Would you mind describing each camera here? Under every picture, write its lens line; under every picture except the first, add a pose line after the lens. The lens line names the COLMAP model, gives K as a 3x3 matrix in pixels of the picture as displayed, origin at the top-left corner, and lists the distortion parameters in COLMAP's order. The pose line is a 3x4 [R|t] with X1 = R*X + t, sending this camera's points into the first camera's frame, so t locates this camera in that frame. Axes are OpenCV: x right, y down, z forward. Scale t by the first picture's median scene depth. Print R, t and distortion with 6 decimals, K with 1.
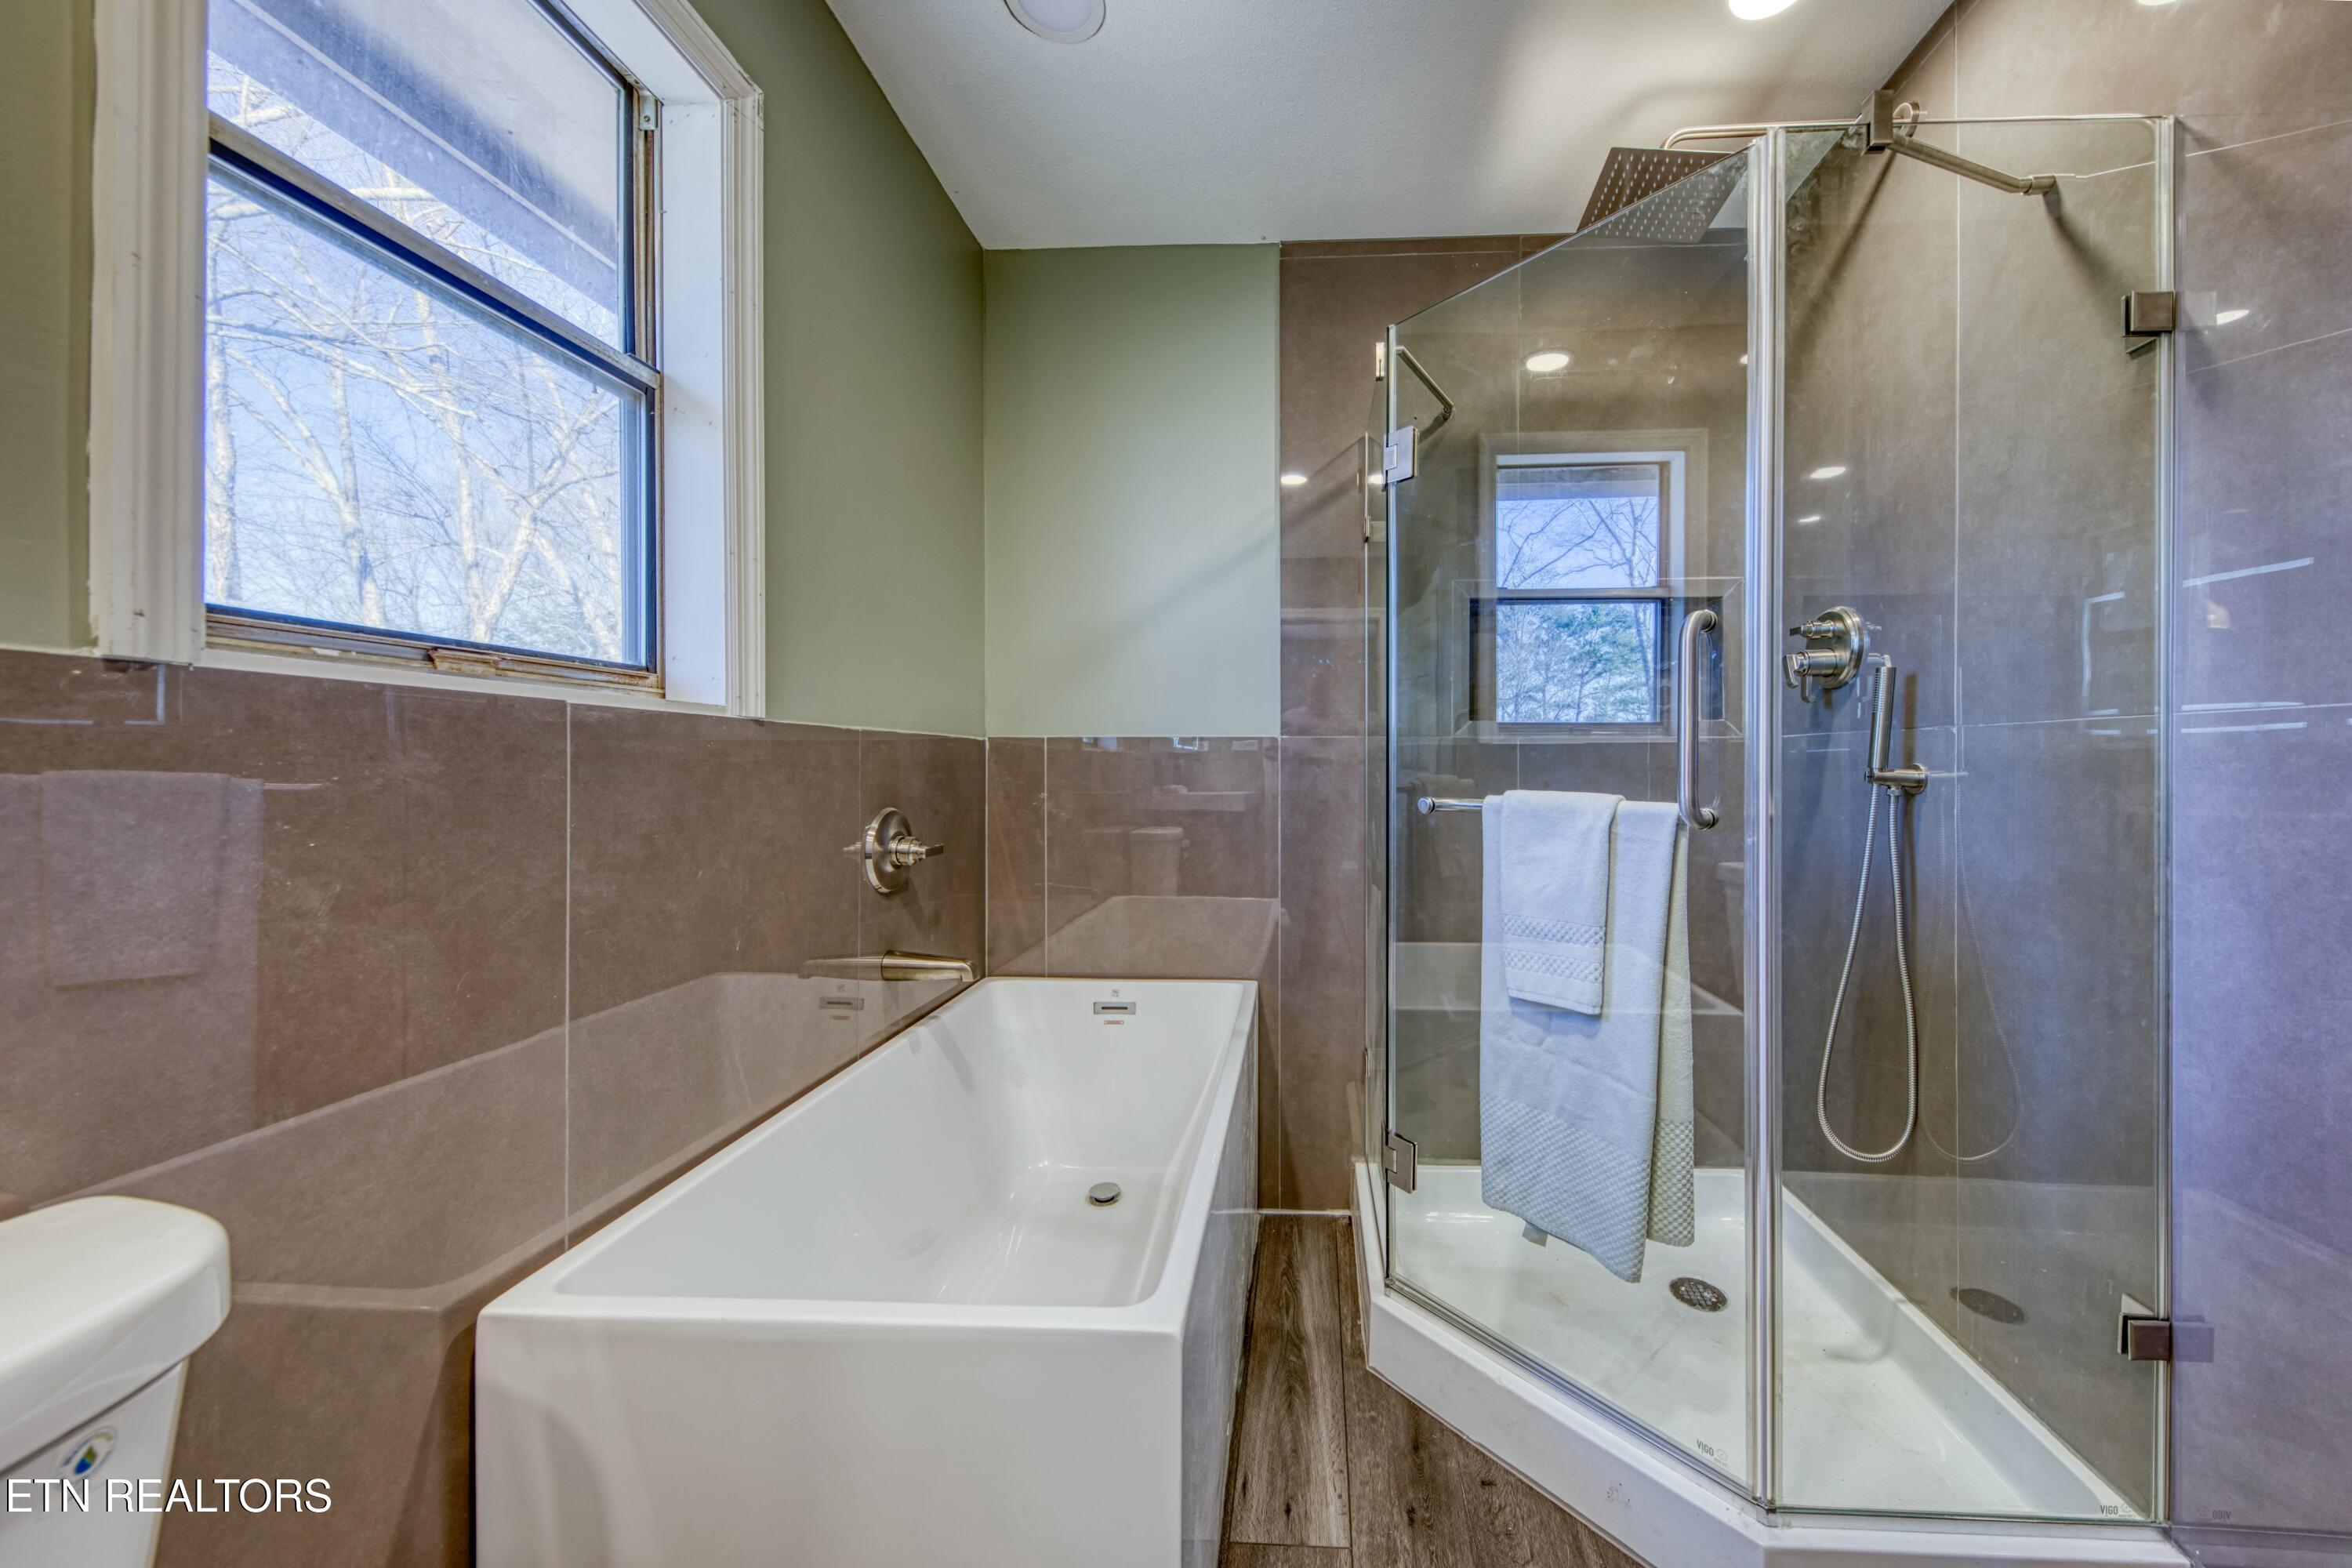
lens RADIAL K [[832.5, 0, 1176.0], [0, 832.5, 784.0], [0, 0, 1]] dist [0.000023, -0.000001]
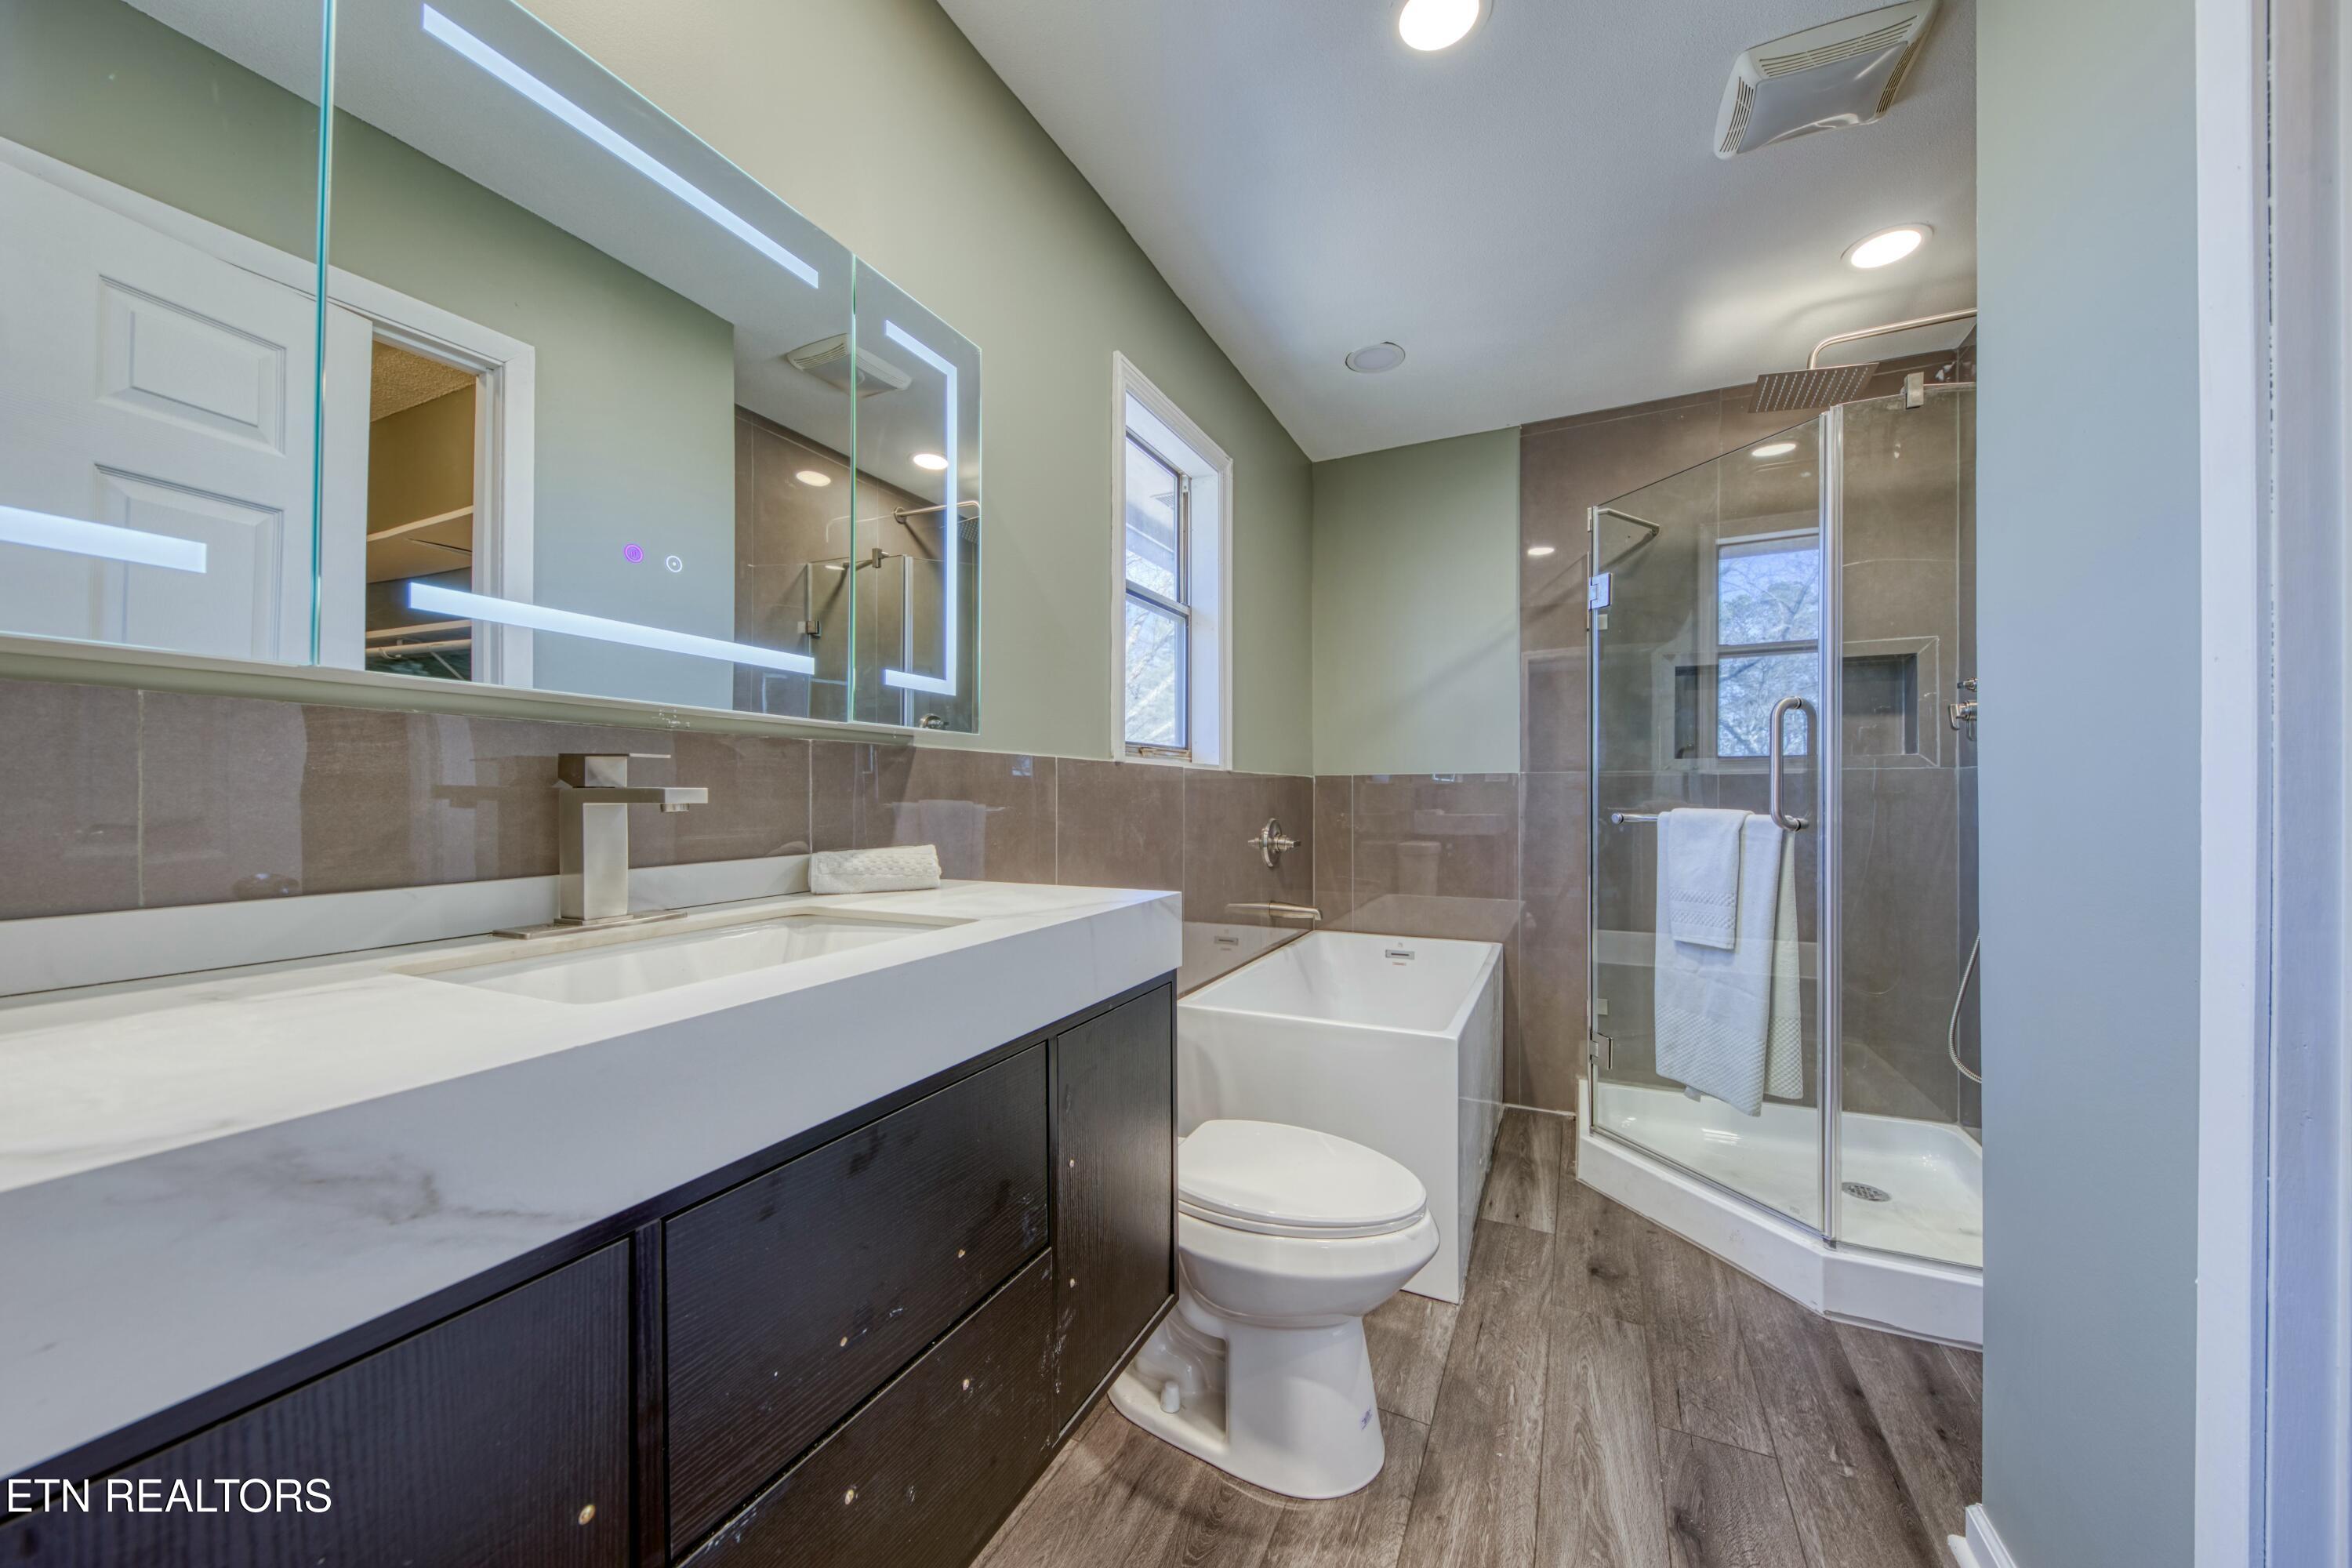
lens RADIAL K [[812.0, 0, 1162.1], [0, 812.0, 807.9], [0, 0, 1]] dist [-0.000071, -0.000002]
pose [[0.952052, 0.000773, -0.305934, -0.044634], [-0.002970, 0.999973, -0.006714, 0.018628], [0.305920, 0.007301, 0.952029, -0.694887]]
